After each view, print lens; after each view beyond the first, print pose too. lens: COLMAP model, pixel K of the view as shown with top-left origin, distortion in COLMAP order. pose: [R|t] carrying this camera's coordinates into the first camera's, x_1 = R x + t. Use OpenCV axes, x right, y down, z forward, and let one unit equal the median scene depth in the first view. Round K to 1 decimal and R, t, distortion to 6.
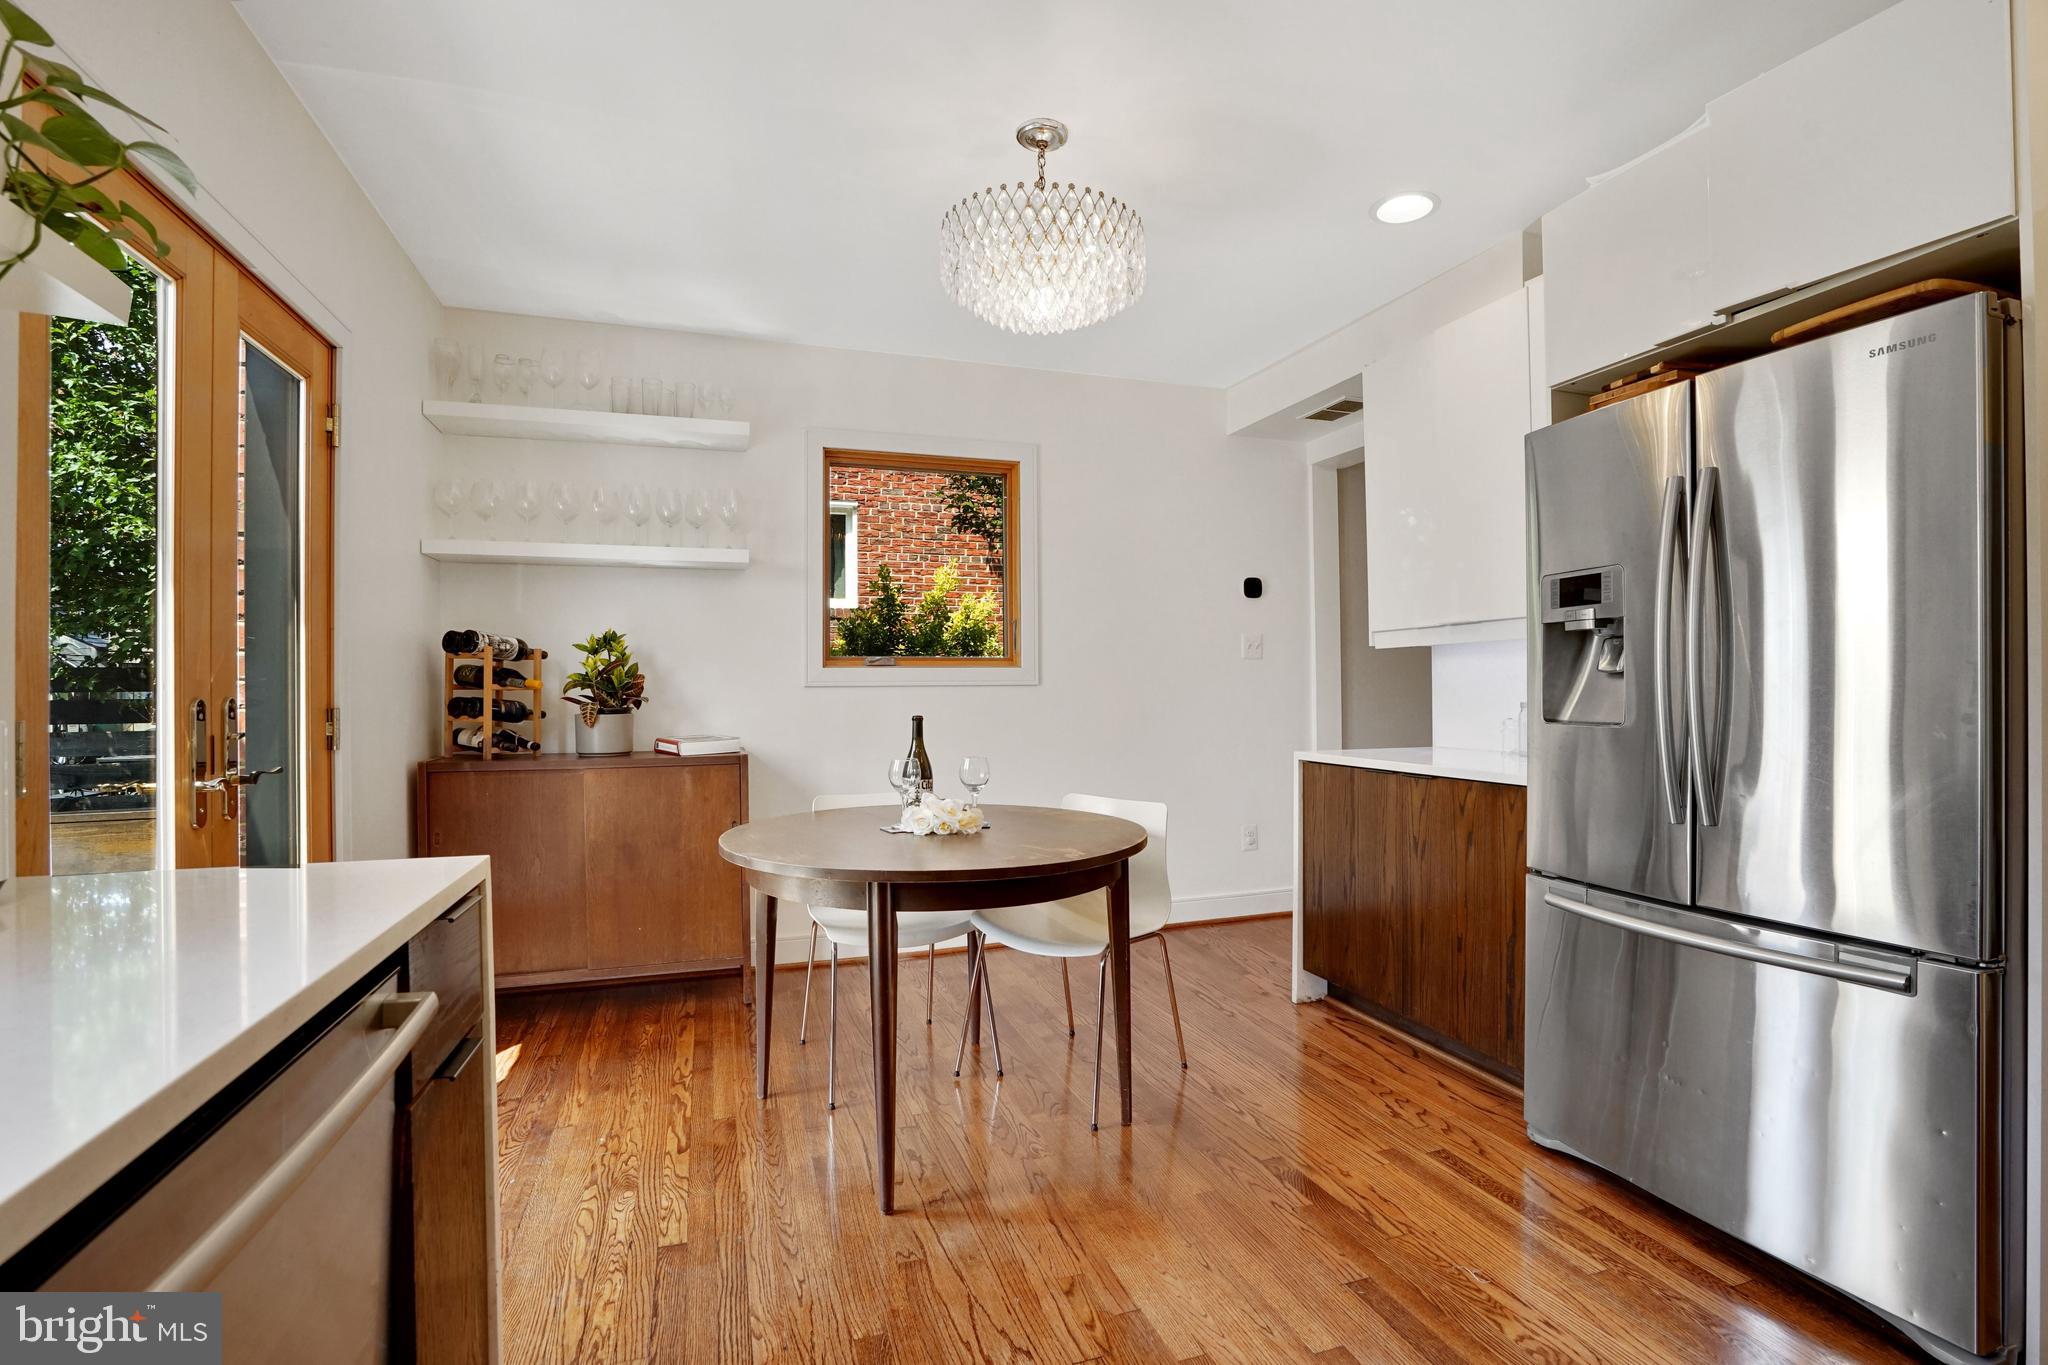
lens RADIAL K [[943.3, 0, 1024.0], [0, 943.3, 682.5], [0, 0, 1]] dist [-0.043199, 0.027174]
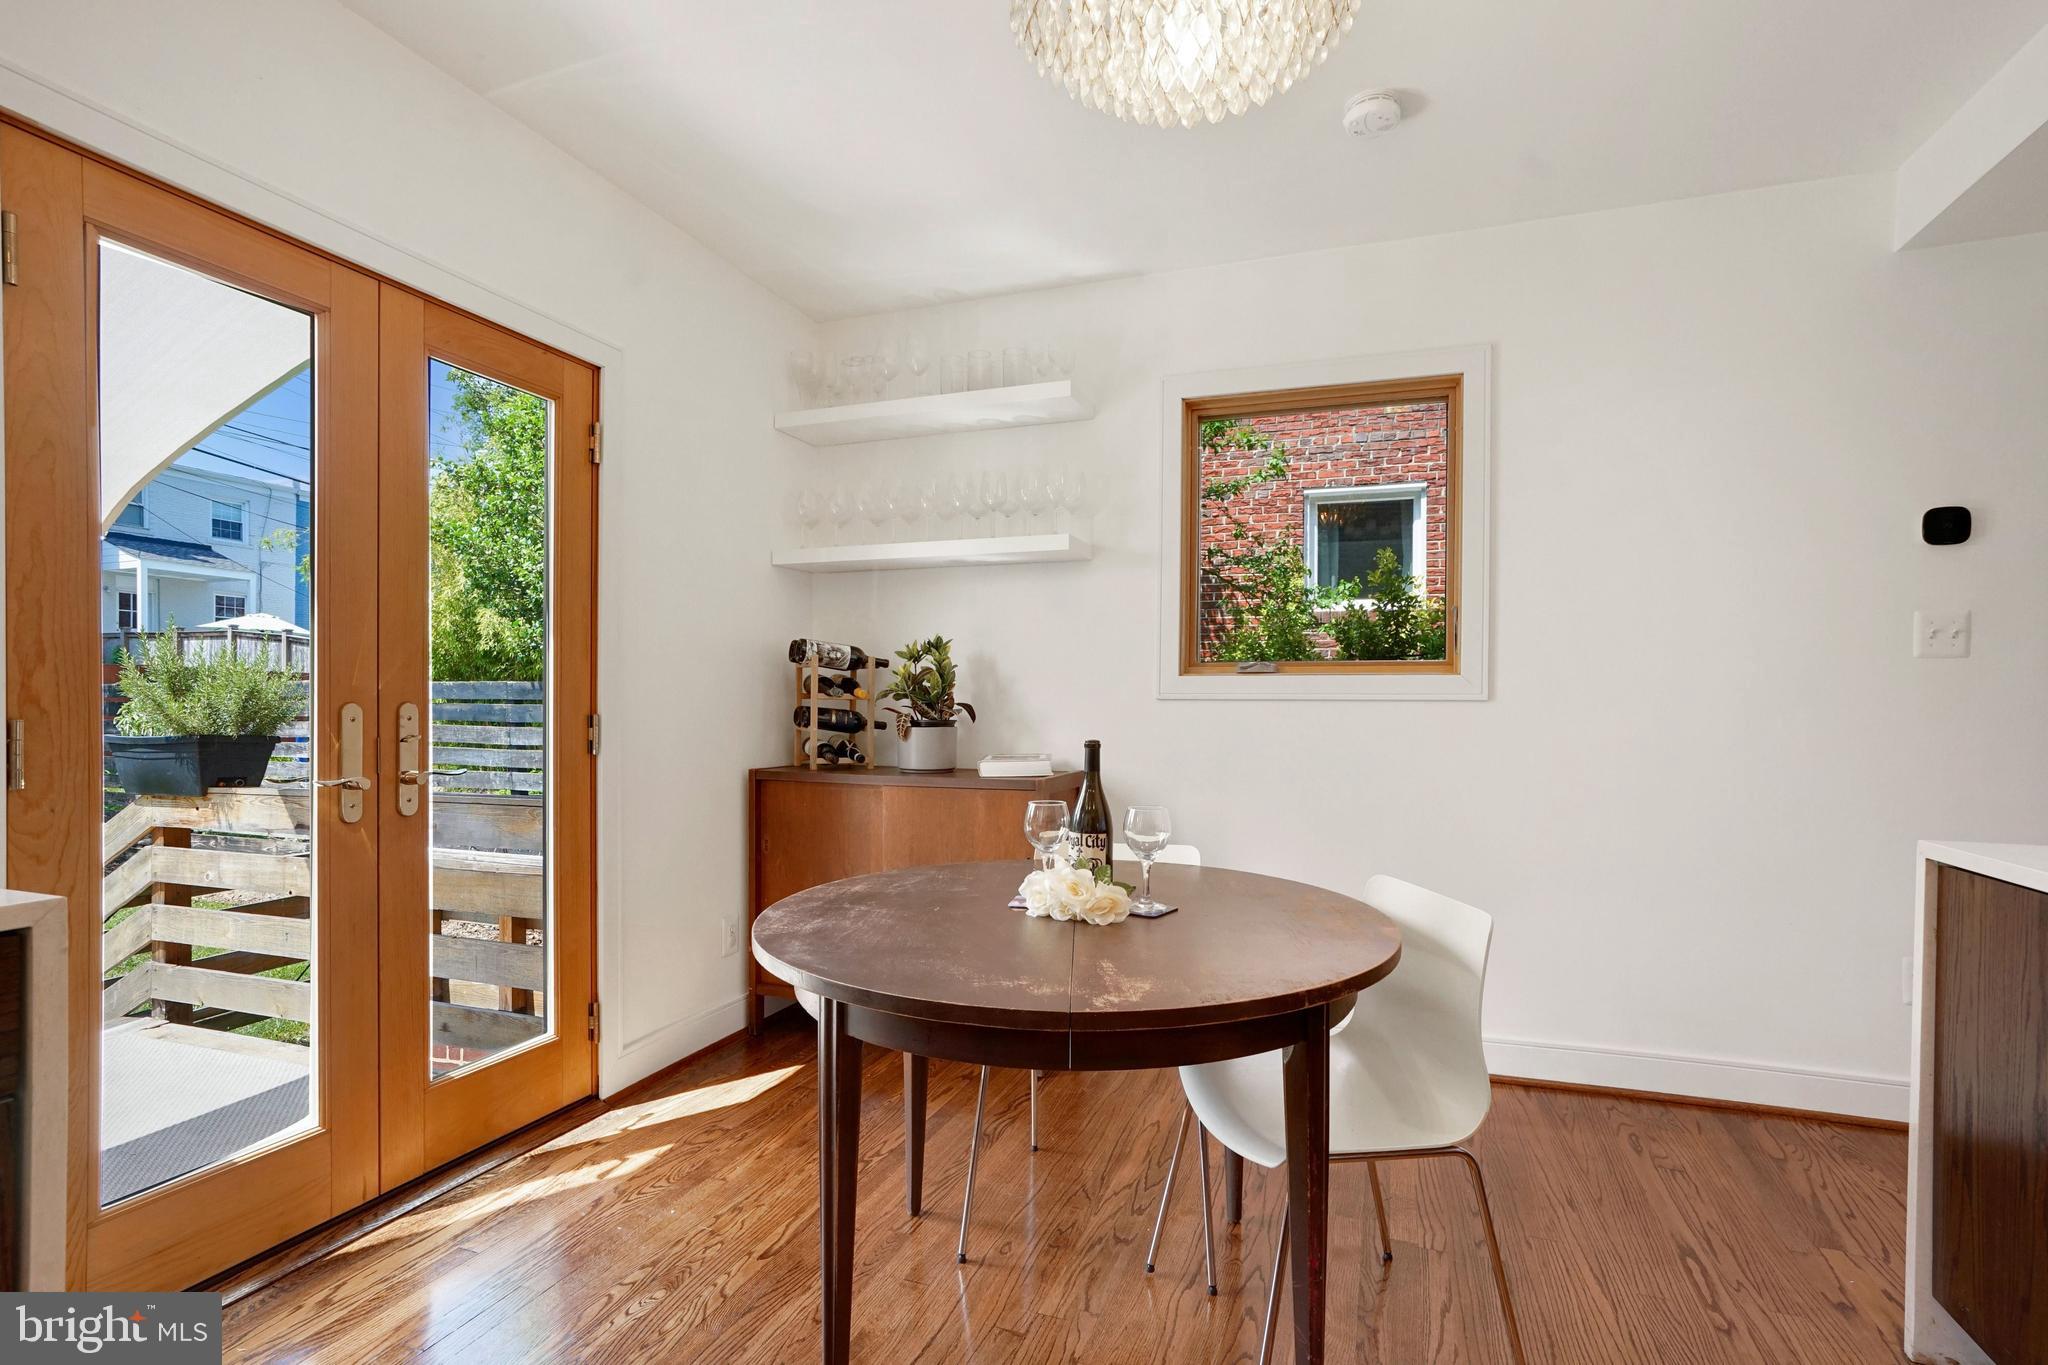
lens RADIAL K [[959.6, 0, 1066.2], [0, 959.6, 714.7], [0, 0, 1]] dist [-0.035291, 0.029000]
pose [[0.791873, 0.018635, -0.610401, 0.288836], [-0.007992, 0.999765, 0.020154, 0.002057], [0.610634, -0.011081, 0.791836, 0.411429]]
